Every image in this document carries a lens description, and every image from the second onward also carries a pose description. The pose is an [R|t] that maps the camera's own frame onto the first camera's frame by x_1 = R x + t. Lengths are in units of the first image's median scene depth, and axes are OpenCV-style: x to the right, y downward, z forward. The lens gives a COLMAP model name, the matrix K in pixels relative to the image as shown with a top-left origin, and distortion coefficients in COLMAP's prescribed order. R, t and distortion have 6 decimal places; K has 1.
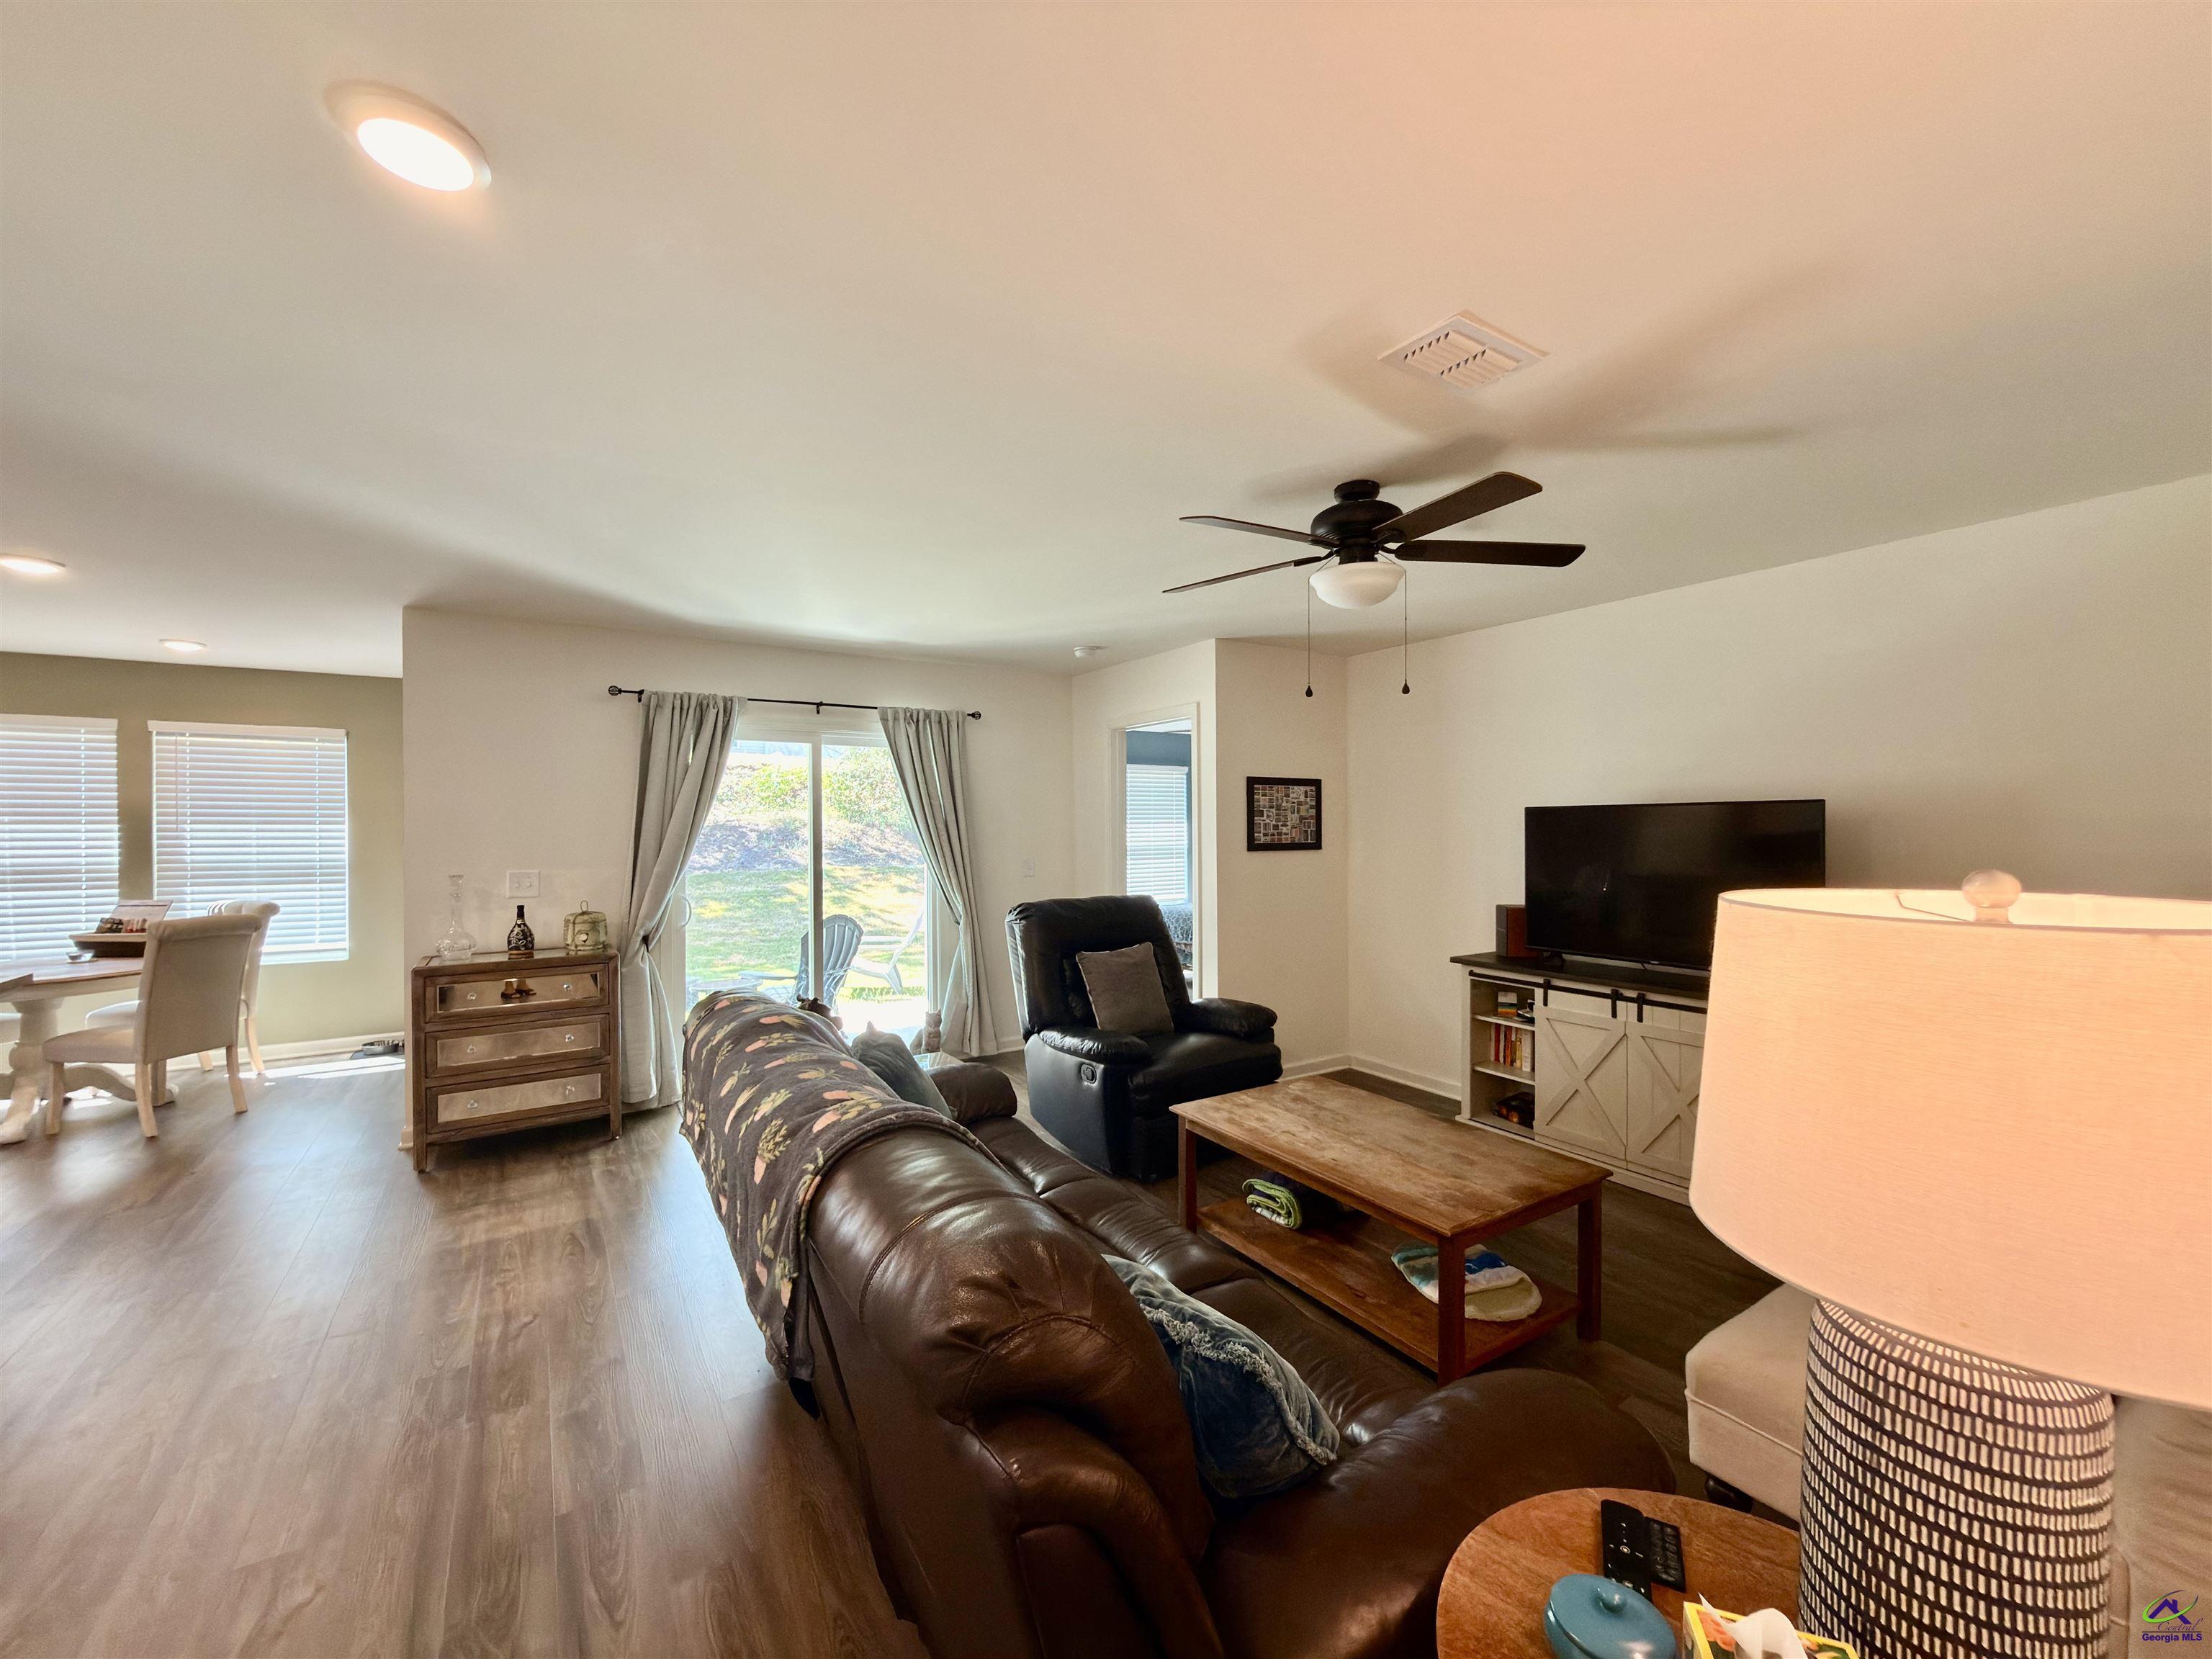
lens RADIAL K [[879.0, 0, 1105.7], [0, 879.0, 832.1], [0, 0, 1]] dist [0.001765, 0.000206]
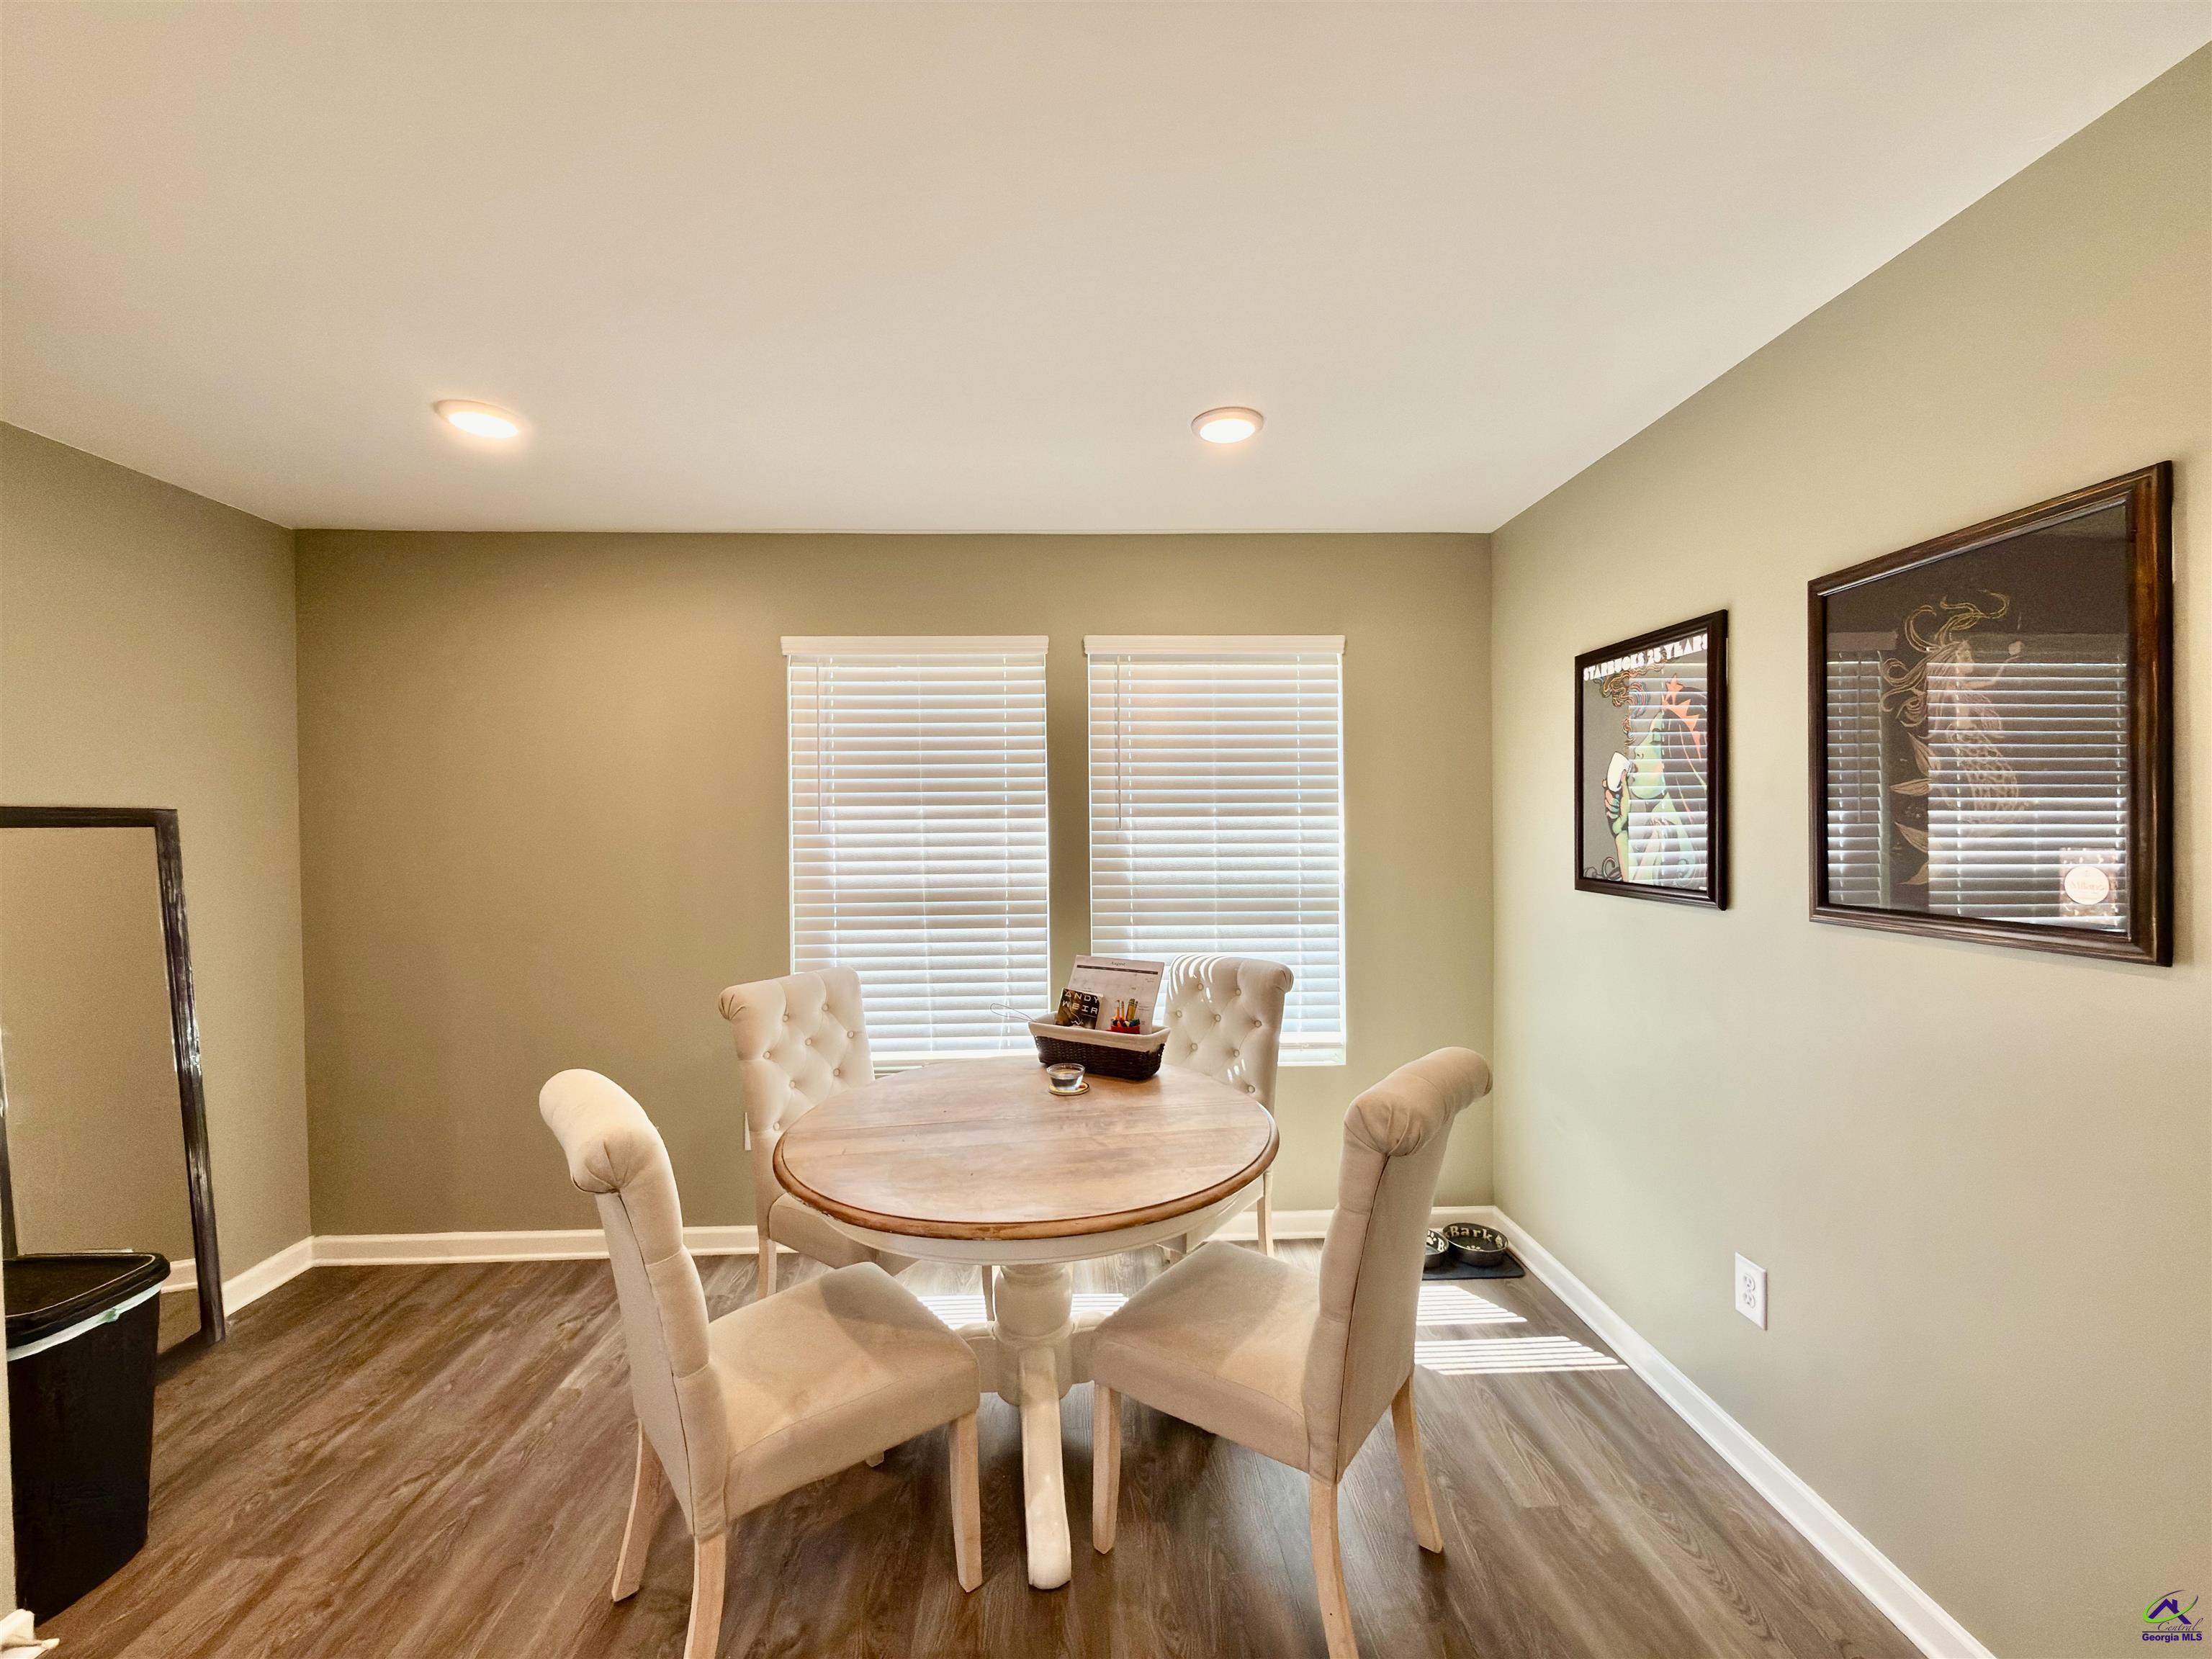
lens RADIAL K [[879.0, 0, 1105.7], [0, 879.0, 832.1], [0, 0, 1]] dist [0.001765, 0.000206]
pose [[0.863671, 0.004380, -0.504036, -0.767210], [0.004211, 0.999865, 0.015904, -0.007617], [0.504038, -0.015859, 0.863536, 0.497513]]
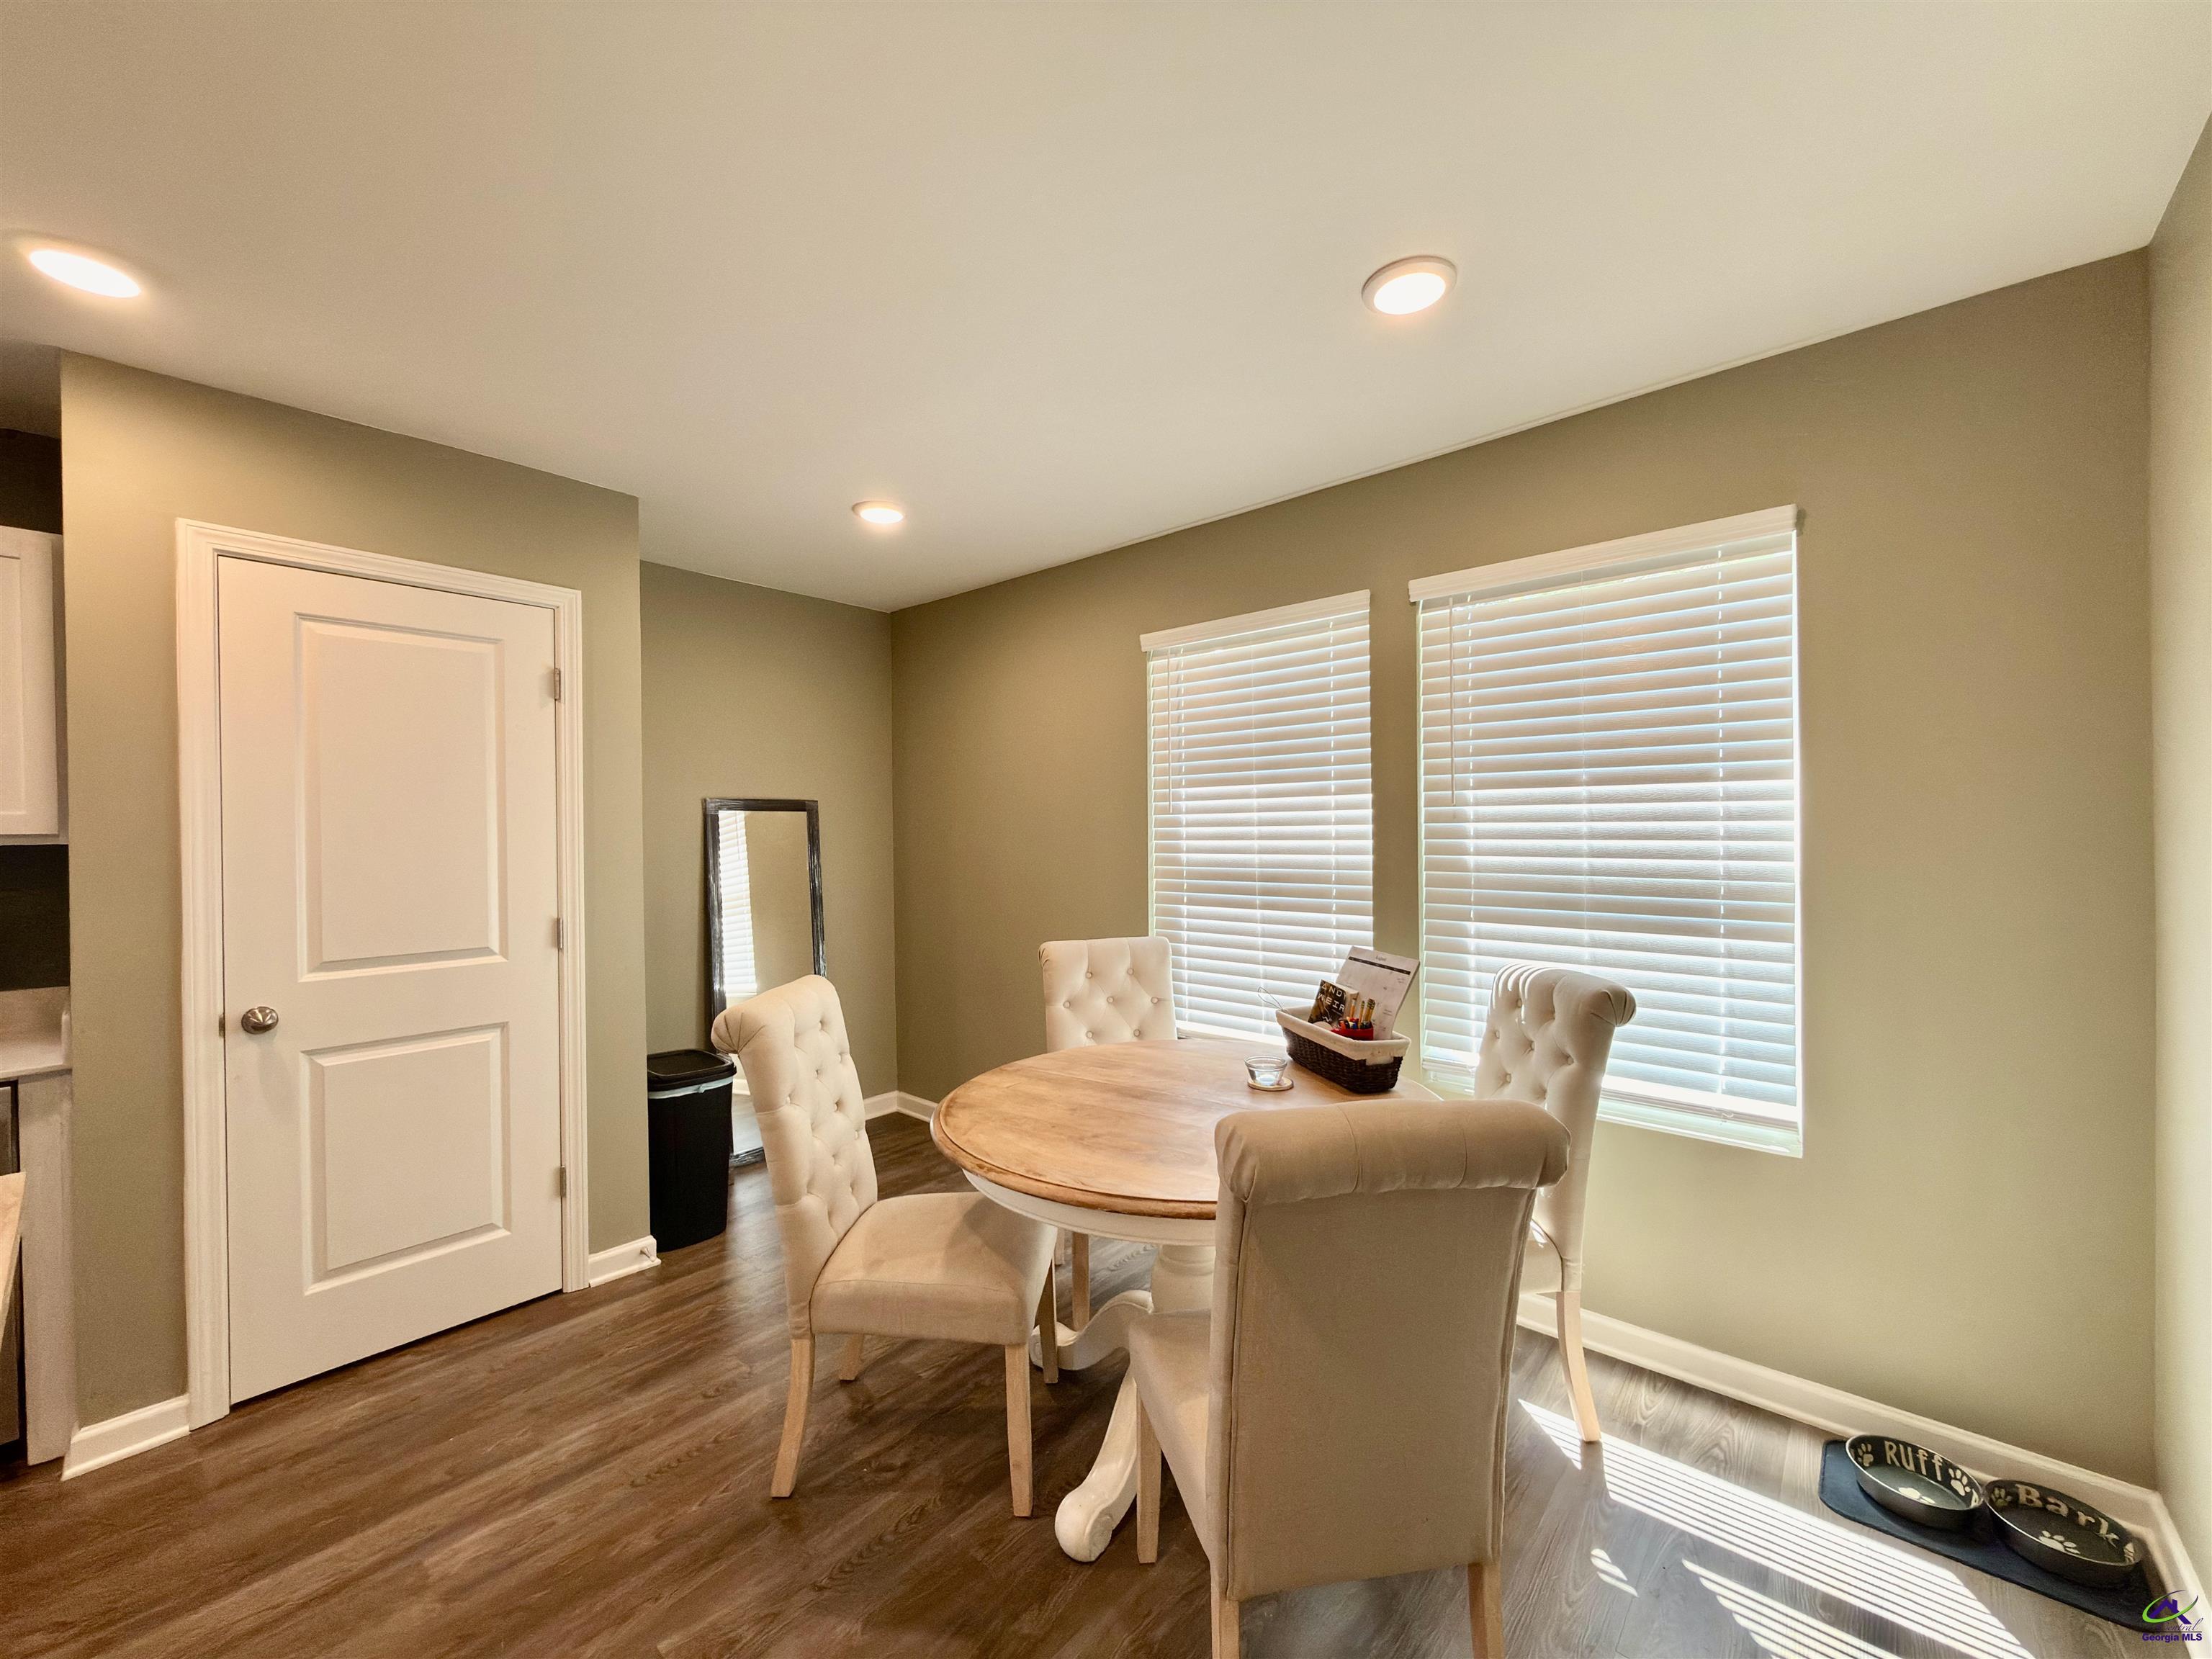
lens RADIAL K [[879.0, 0, 1105.7], [0, 879.0, 832.1], [0, 0, 1]] dist [0.001765, 0.000206]
pose [[0.280268, 0.006395, -0.959901, -0.643341], [0.010212, 0.999901, 0.009644, 0.007854], [0.959868, -0.012505, 0.280175, 0.679138]]
